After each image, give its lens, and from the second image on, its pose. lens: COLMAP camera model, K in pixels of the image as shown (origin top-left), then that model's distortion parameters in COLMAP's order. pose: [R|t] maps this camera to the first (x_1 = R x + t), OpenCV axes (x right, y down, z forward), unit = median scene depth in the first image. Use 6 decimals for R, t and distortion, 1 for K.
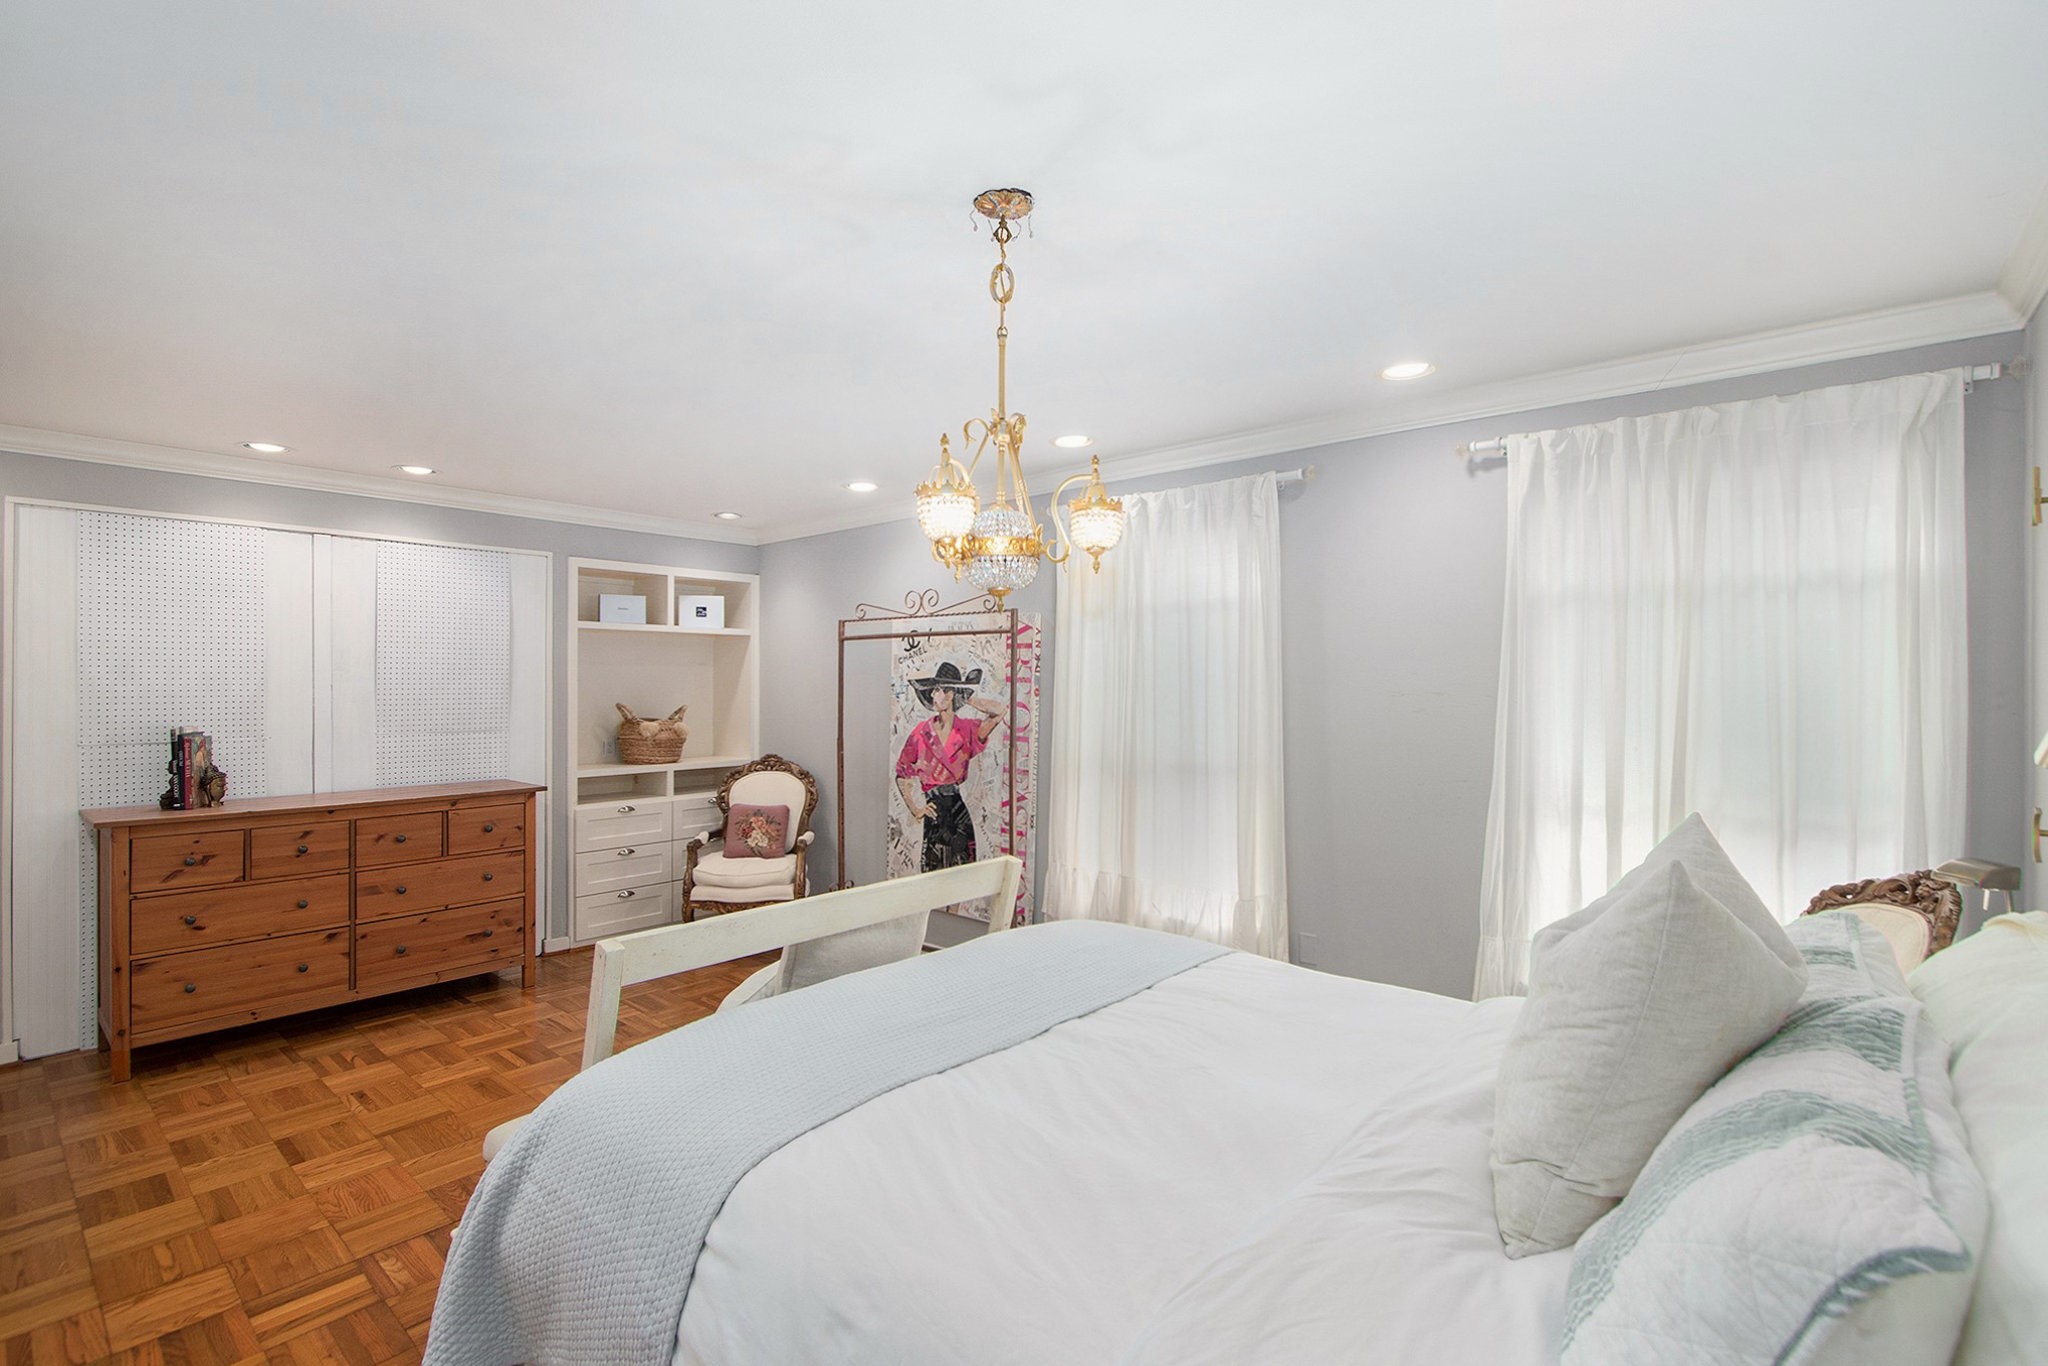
lens RADIAL K [[971.2, 0, 1013.2], [0, 971.2, 690.9], [0, 0, 1]] dist [-0.003423, -0.000690]
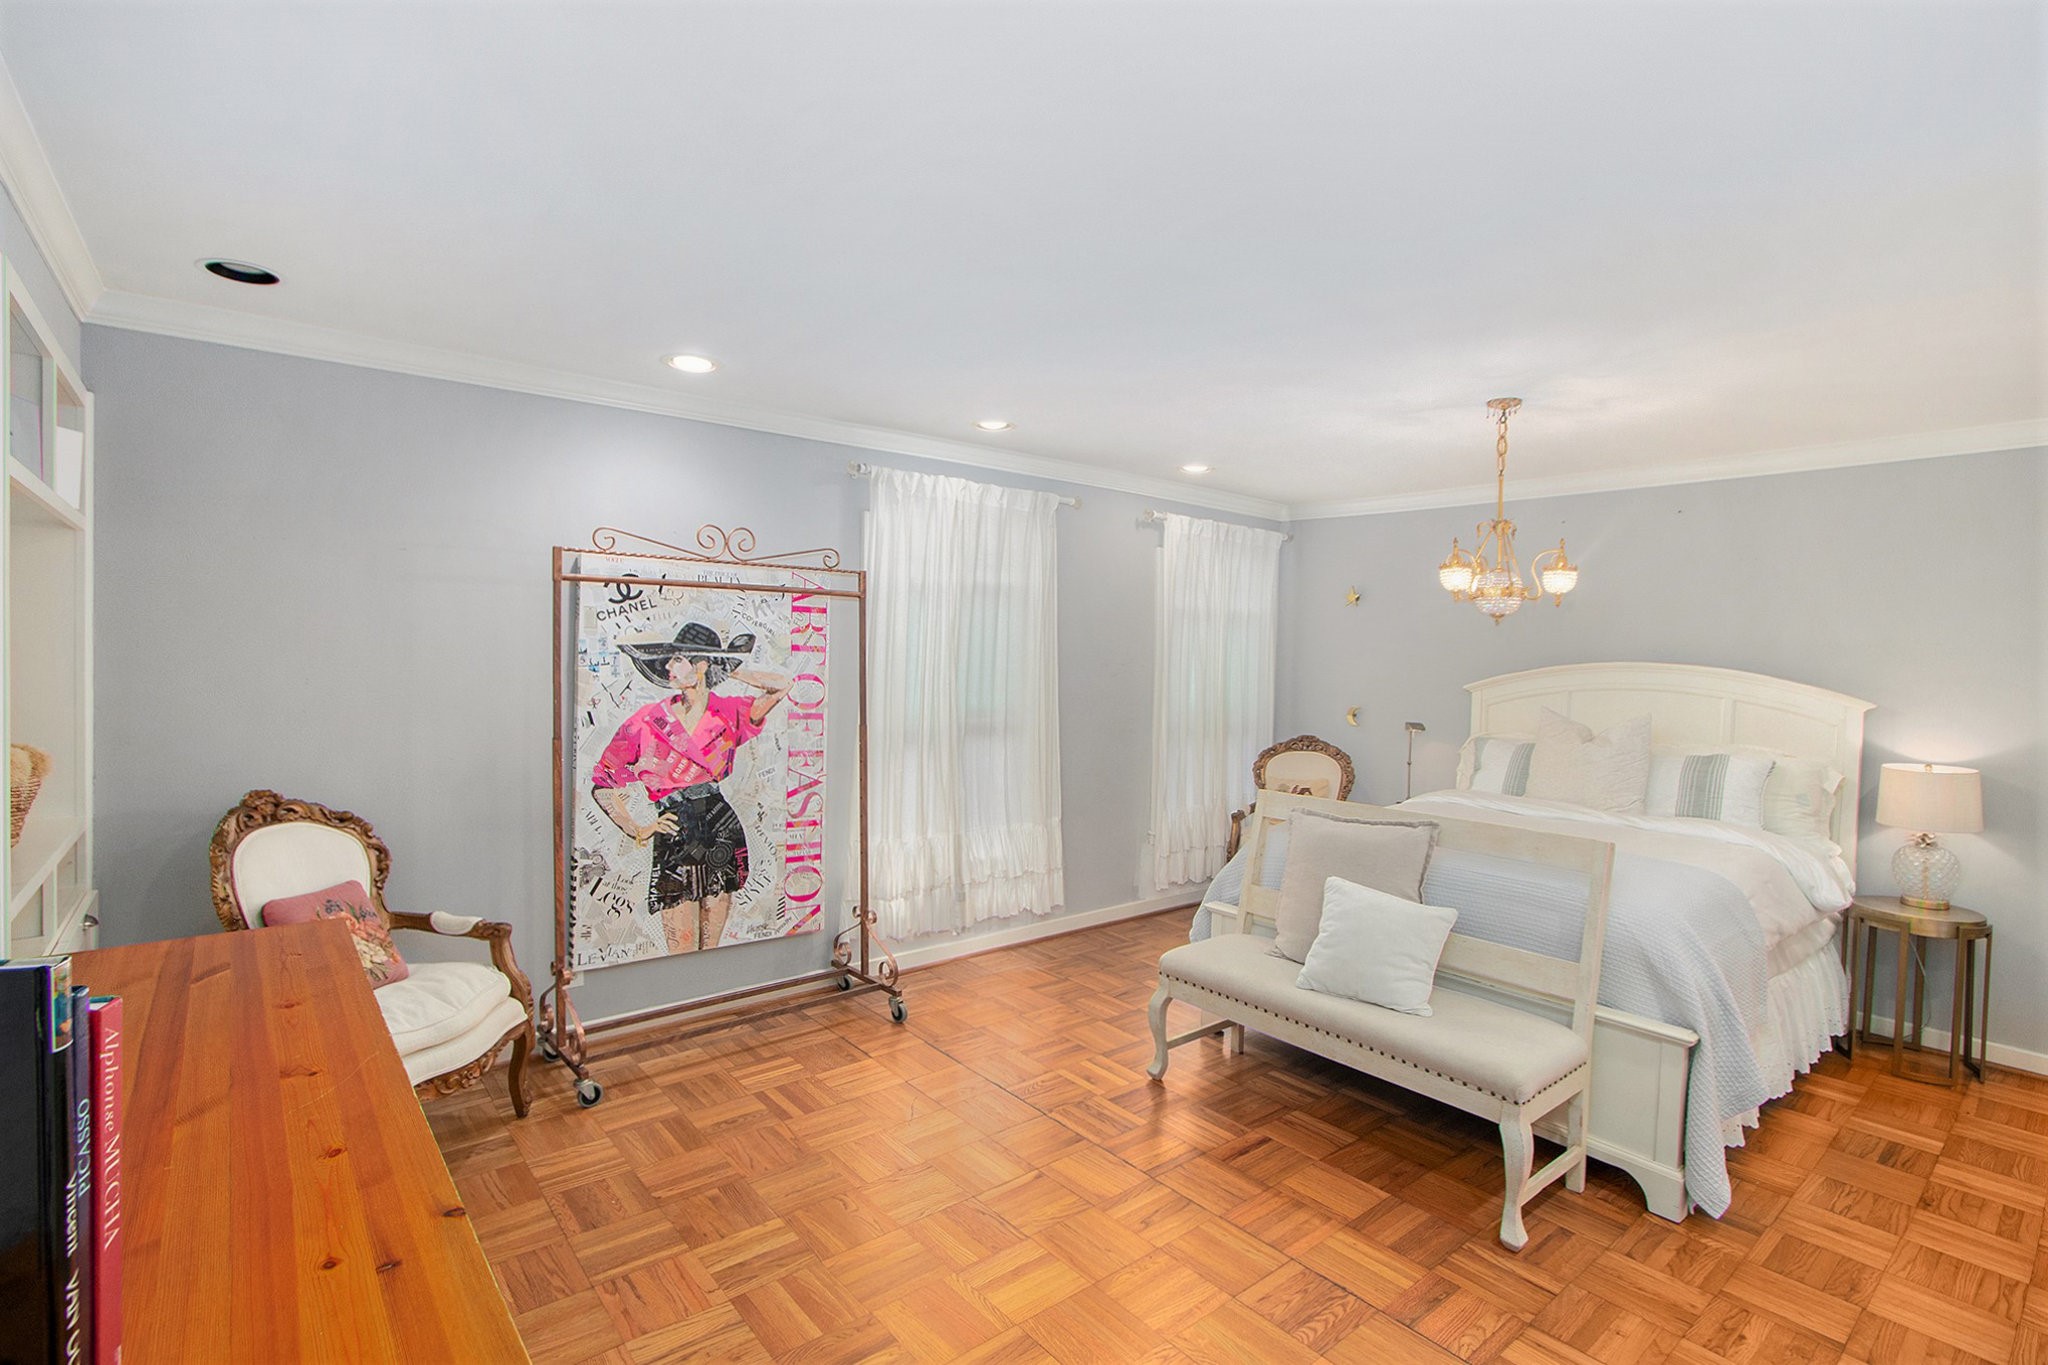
lens RADIAL K [[971.2, 0, 1013.8], [0, 971.2, 675.9], [0, 0, 1]] dist [-0.003423, -0.000690]
pose [[0.152809, -0.026697, 0.987895, -0.771904], [-0.015254, 0.999452, 0.029369, -0.014482], [-0.988138, -0.019557, 0.152318, 0.637771]]
